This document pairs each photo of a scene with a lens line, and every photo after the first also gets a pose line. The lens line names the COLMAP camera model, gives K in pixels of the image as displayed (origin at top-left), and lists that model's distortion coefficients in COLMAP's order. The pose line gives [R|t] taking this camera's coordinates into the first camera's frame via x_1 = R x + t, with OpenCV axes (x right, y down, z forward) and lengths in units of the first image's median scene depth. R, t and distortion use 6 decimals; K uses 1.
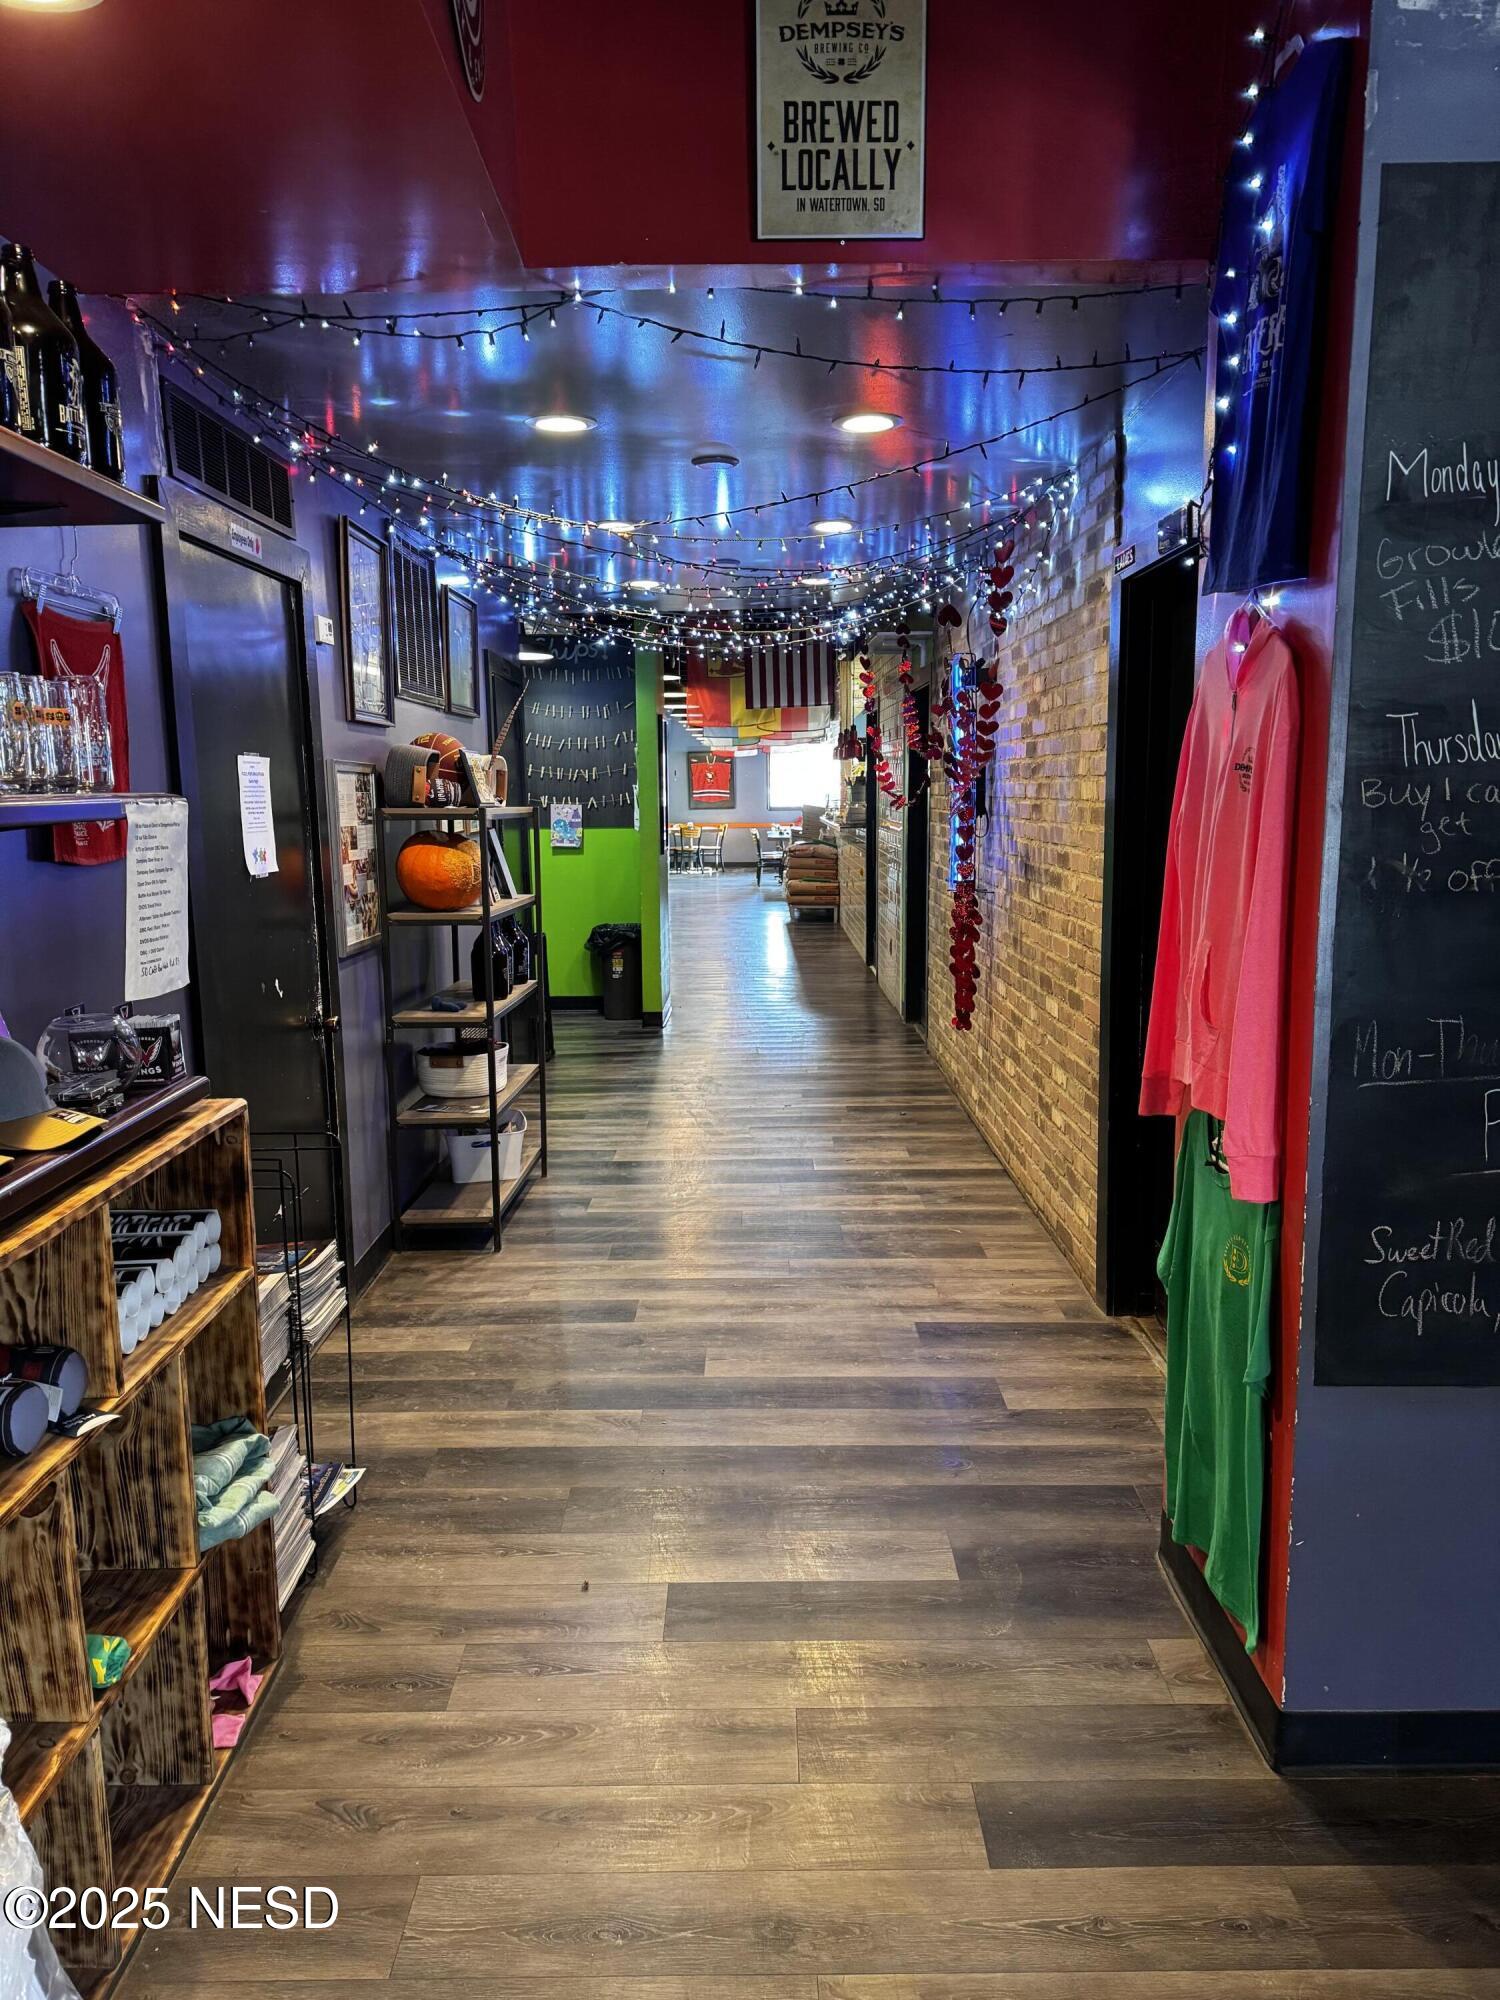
lens RADIAL K [[1416.6, 0, 753.9], [0, 1416.6, 1000.3], [0, 0, 1]] dist [0.085423, -0.083998]
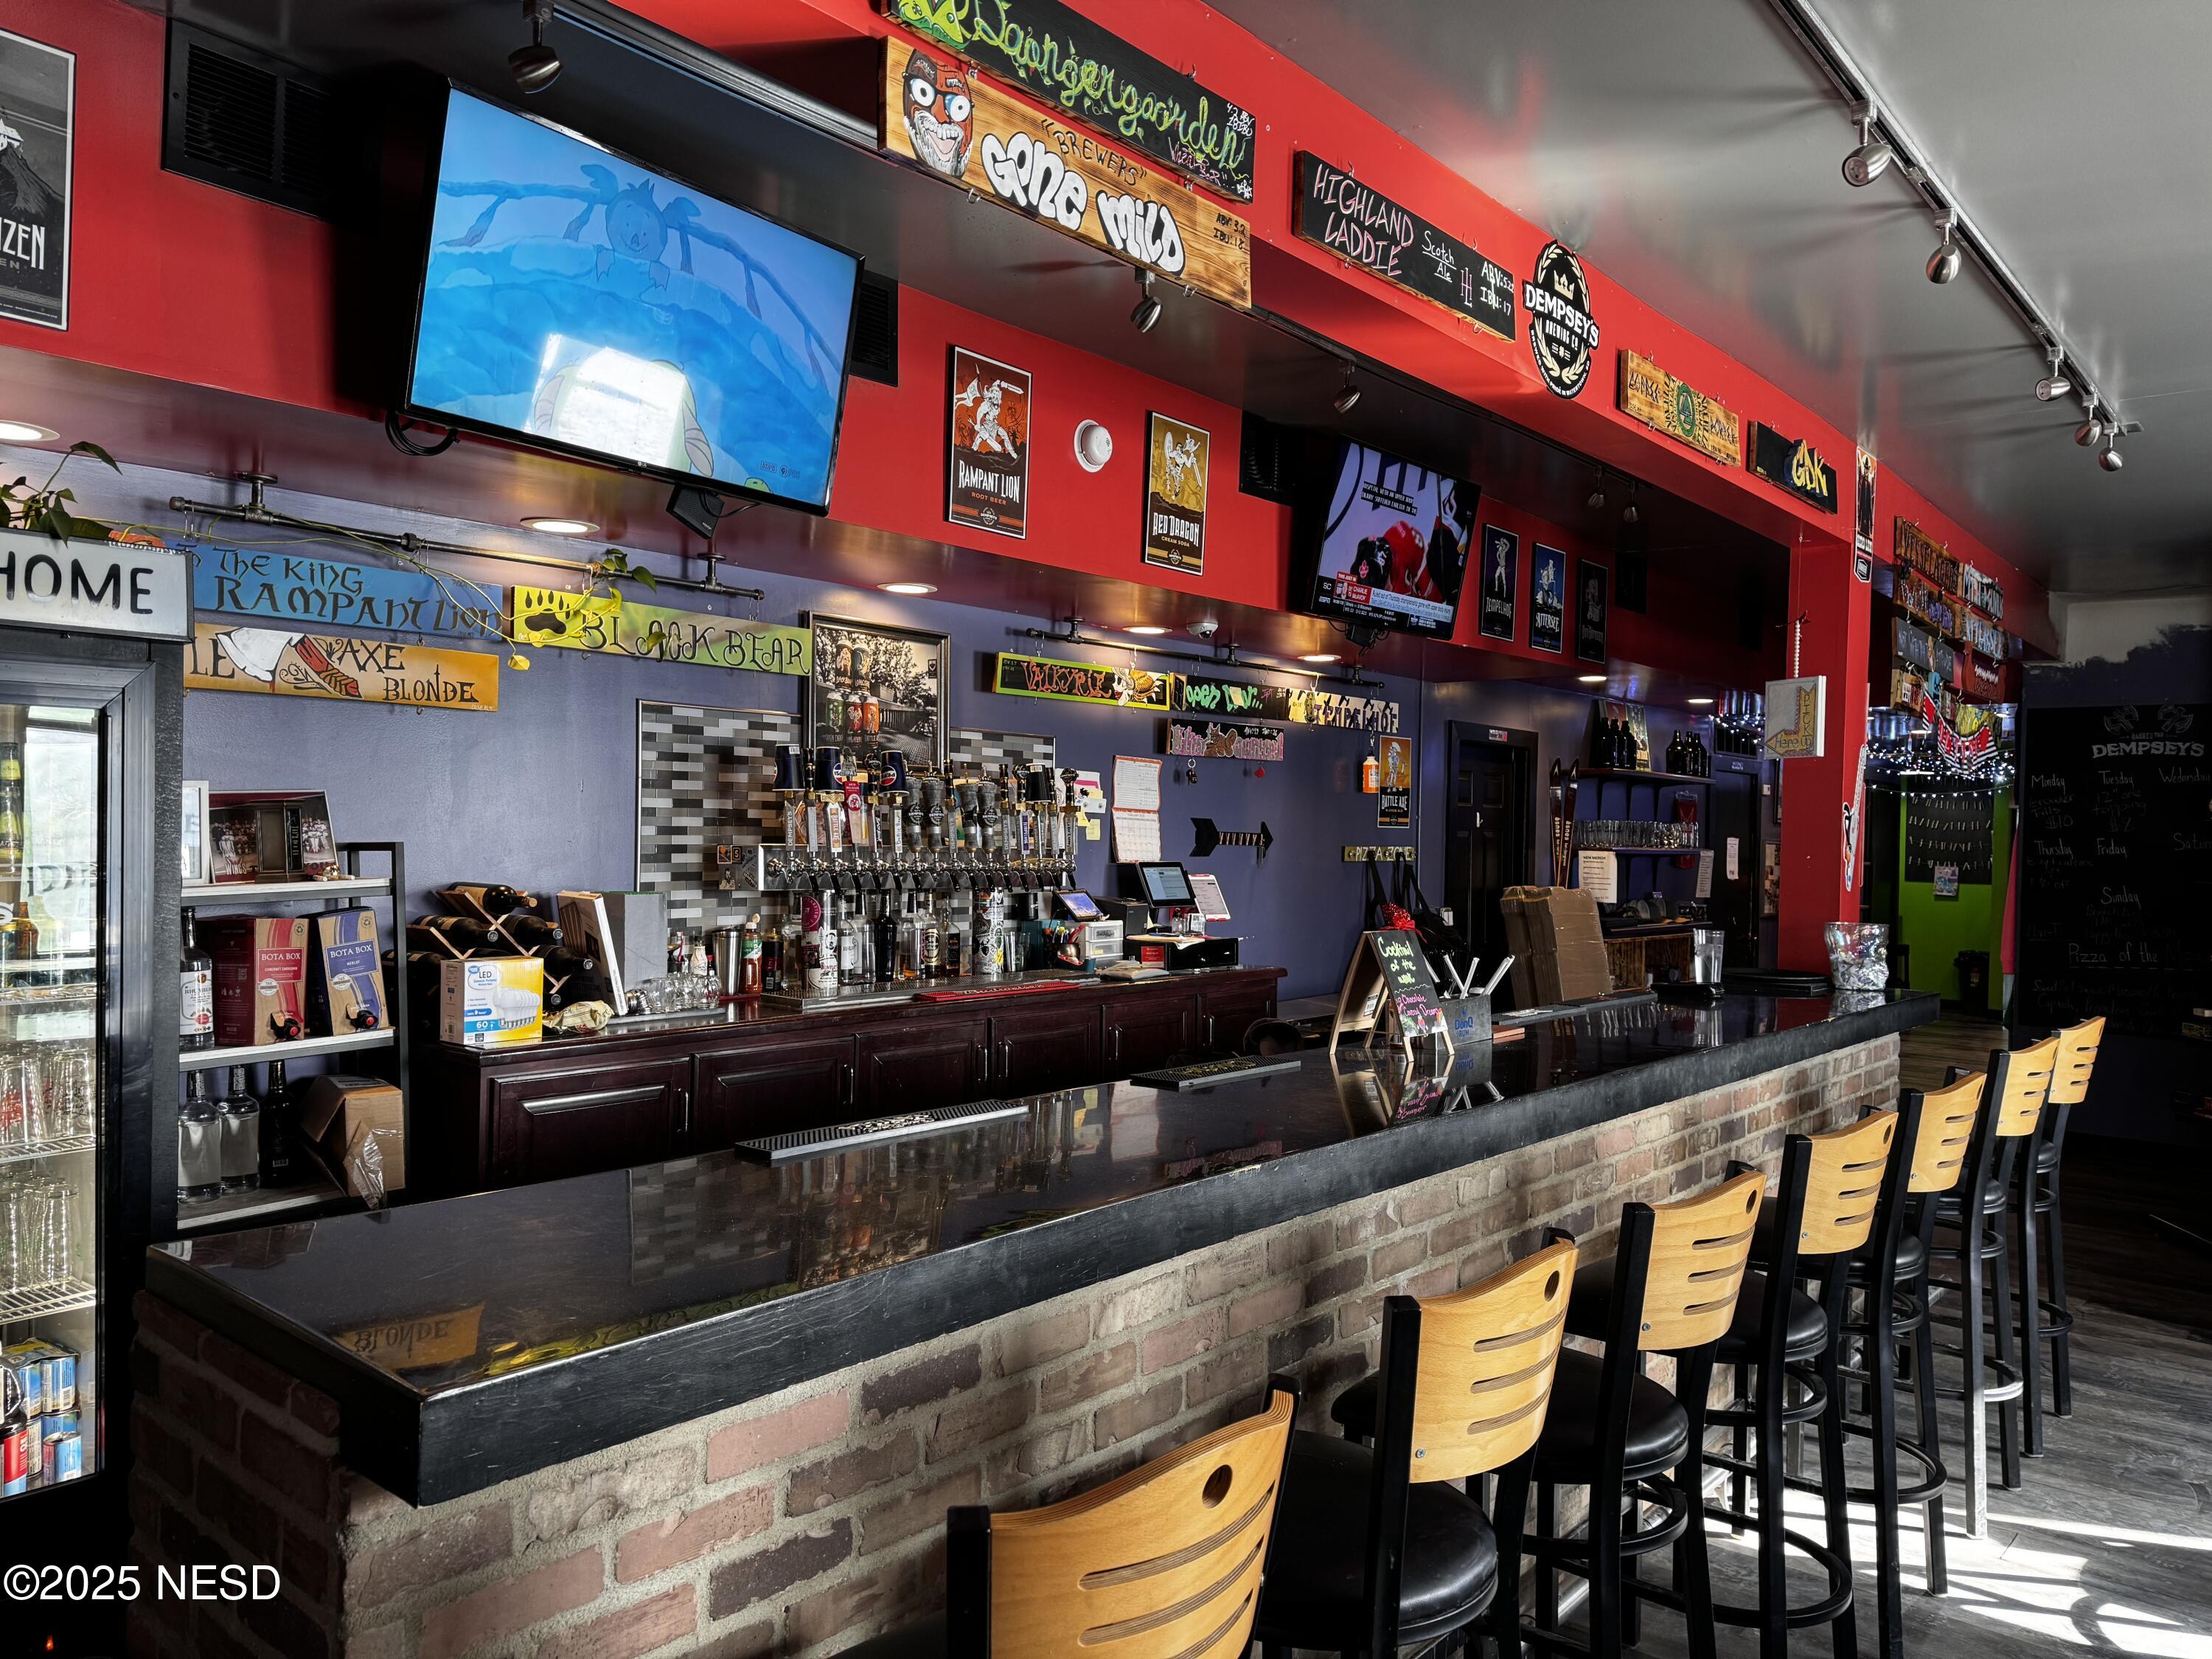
lens RADIAL K [[1566.8, 0, 1115.0], [0, 1566.8, 840.8], [0, 0, 1]] dist [0.085423, -0.083998]
pose [[0.762138, 0.037795, -0.646311, 0.733107], [-0.134757, 0.985691, -0.101265, 0.314030], [0.633235, 0.164272, 0.756325, -2.110315]]
